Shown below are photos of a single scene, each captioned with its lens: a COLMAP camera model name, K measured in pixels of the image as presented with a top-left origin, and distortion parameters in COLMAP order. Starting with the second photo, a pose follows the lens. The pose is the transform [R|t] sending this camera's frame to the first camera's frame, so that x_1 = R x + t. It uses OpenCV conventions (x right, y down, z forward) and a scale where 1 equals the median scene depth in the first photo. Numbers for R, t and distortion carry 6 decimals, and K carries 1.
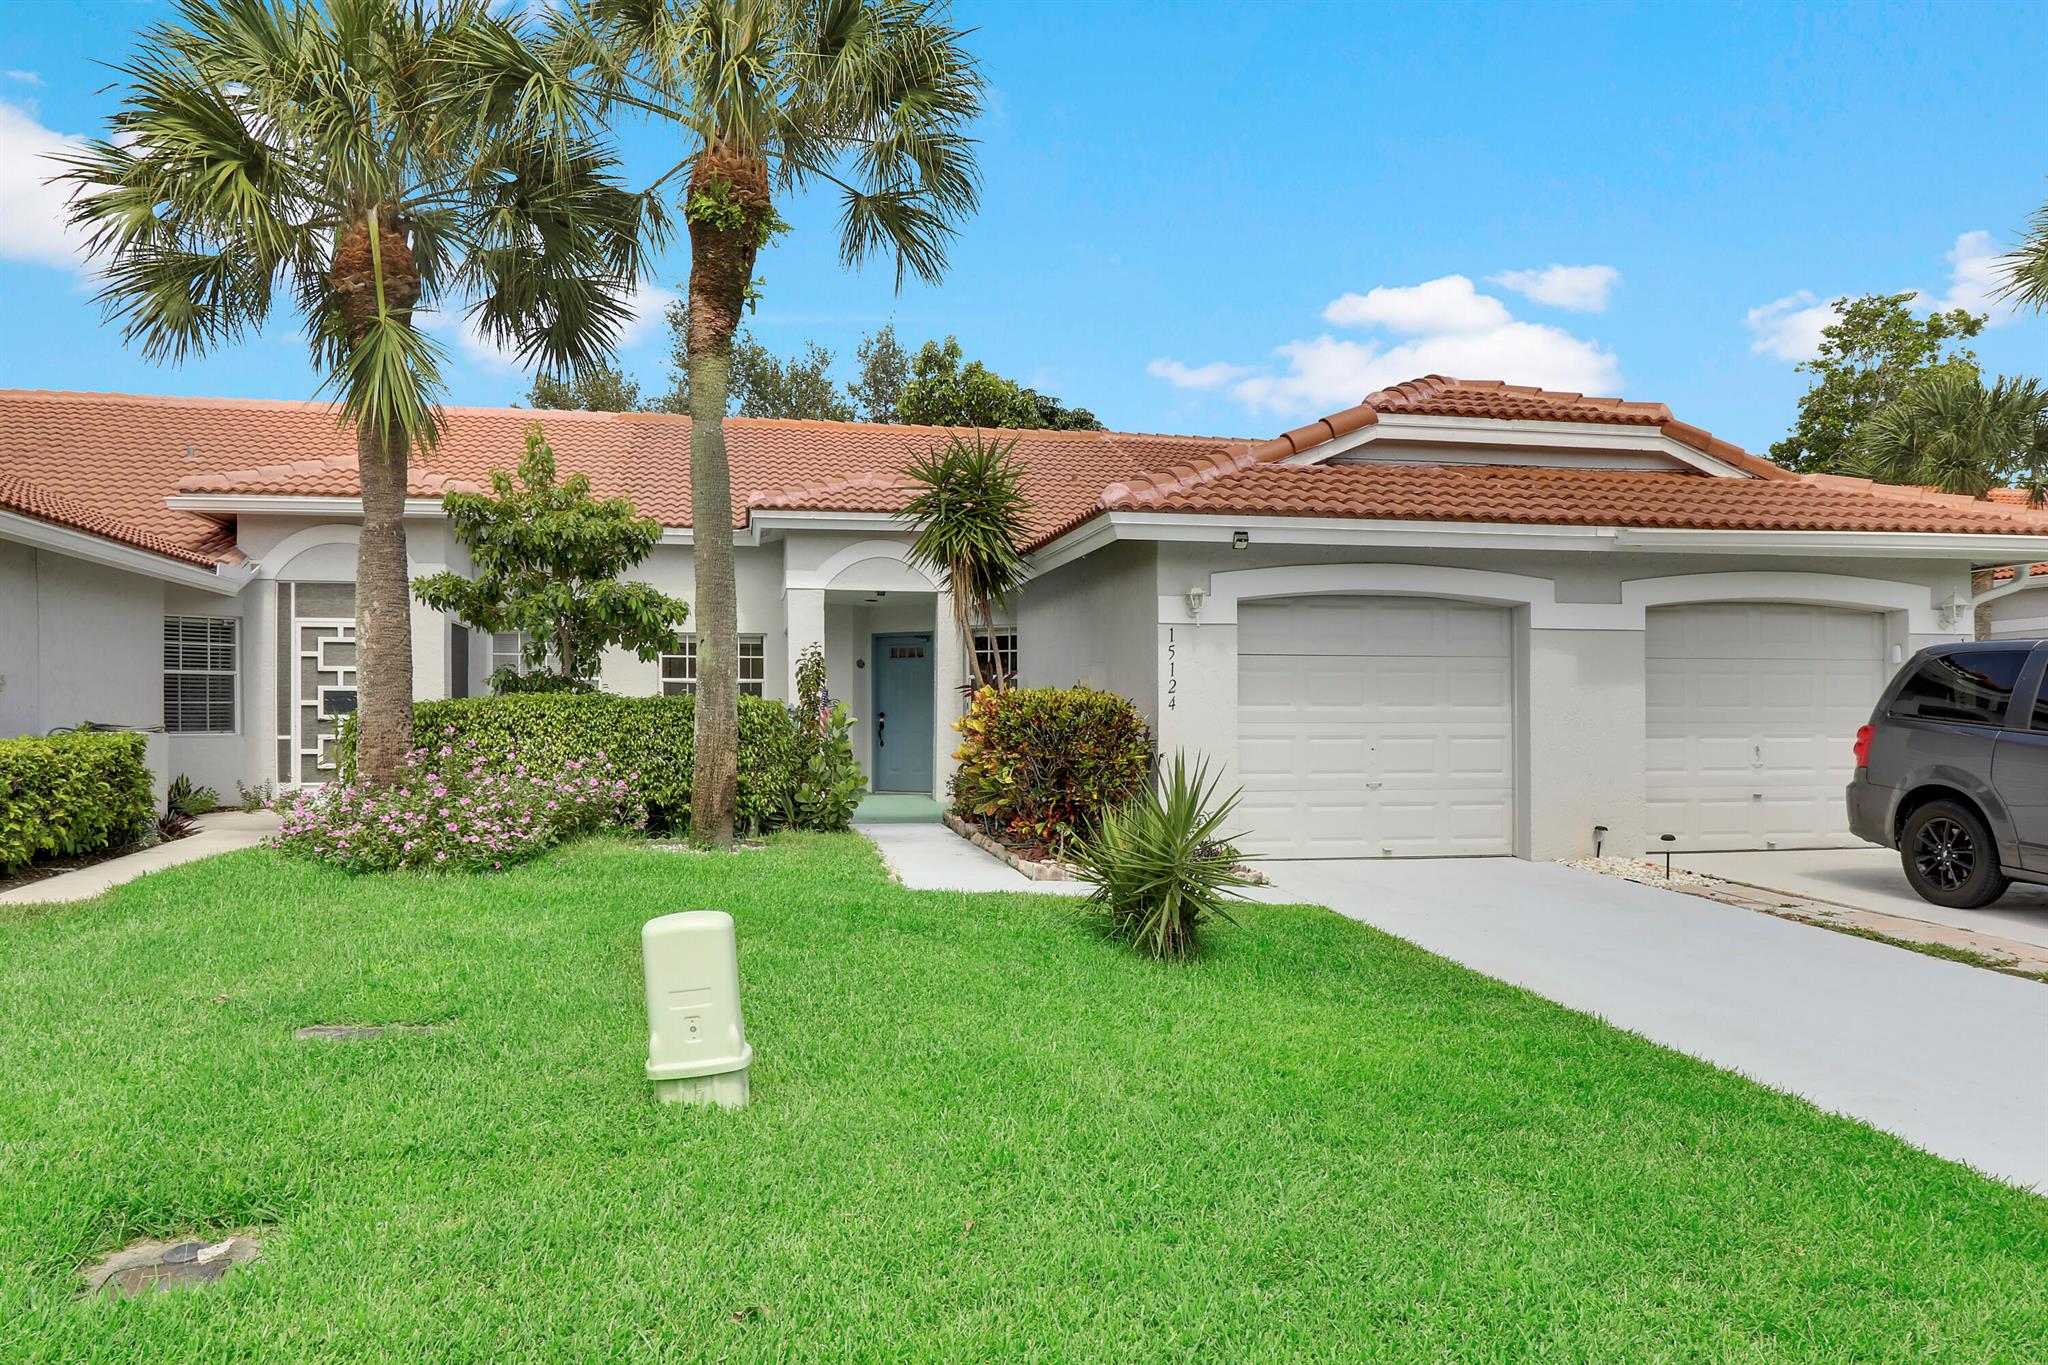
lens RADIAL K [[1261.9, 0, 1024.0], [0, 1261.9, 682.5], [0, 0, 1]] dist [0.002443, 0.001394]
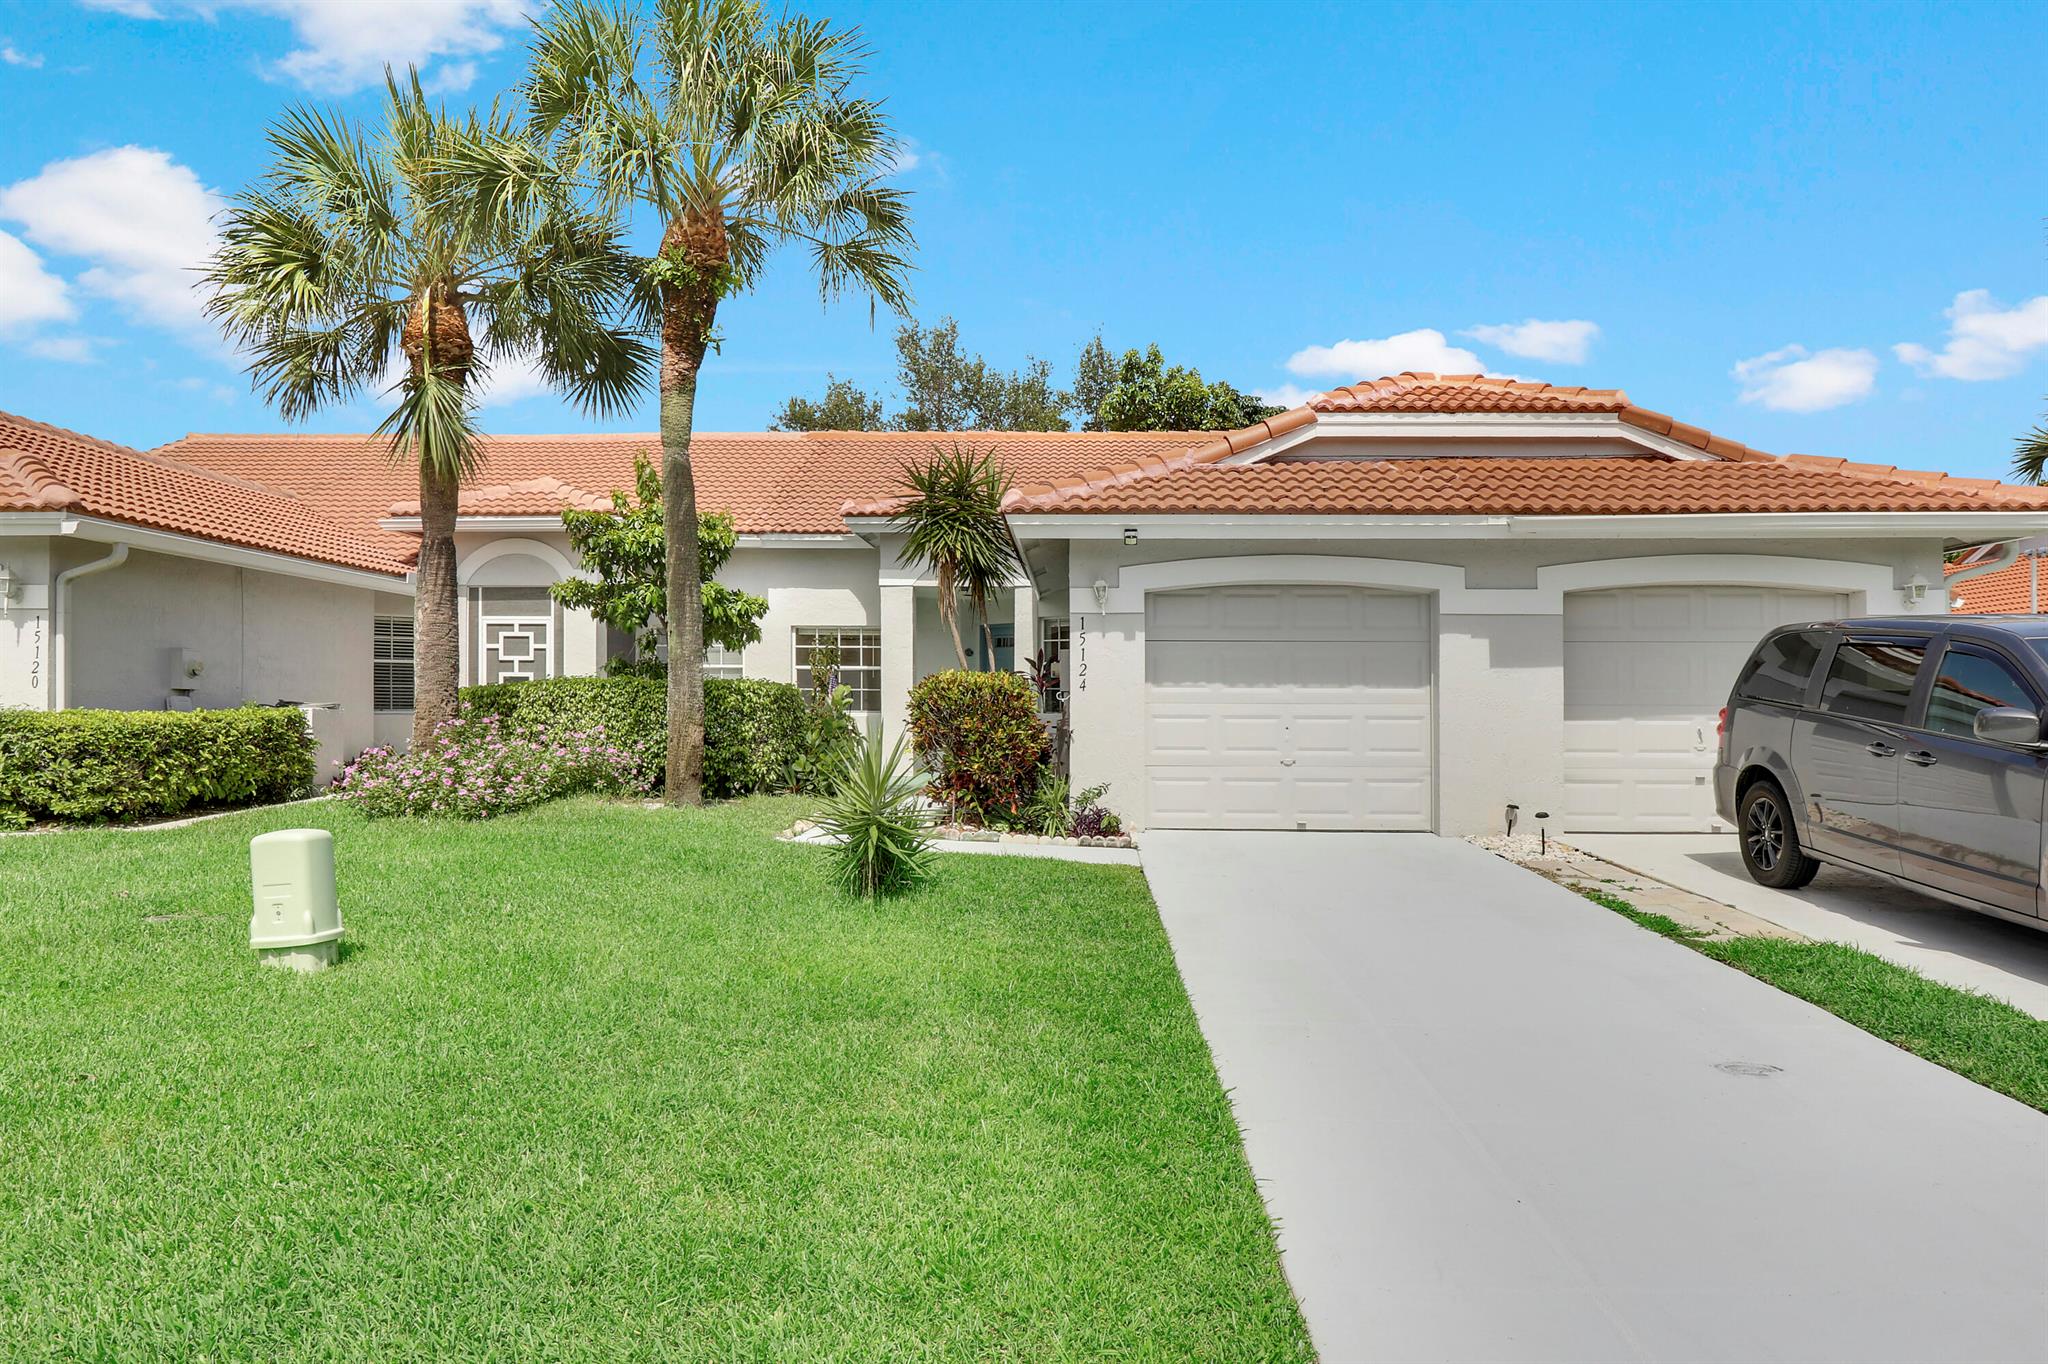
lens RADIAL K [[1207.7, 0, 1057.8], [0, 1207.7, 667.3], [0, 0, 1]] dist [0.000248, -0.000191]
pose [[0.980792, -0.002335, -0.195041, 0.284374], [0.001561, 0.999990, -0.004122, 0.004795], [0.195048, 0.003739, 0.980786, -0.041991]]
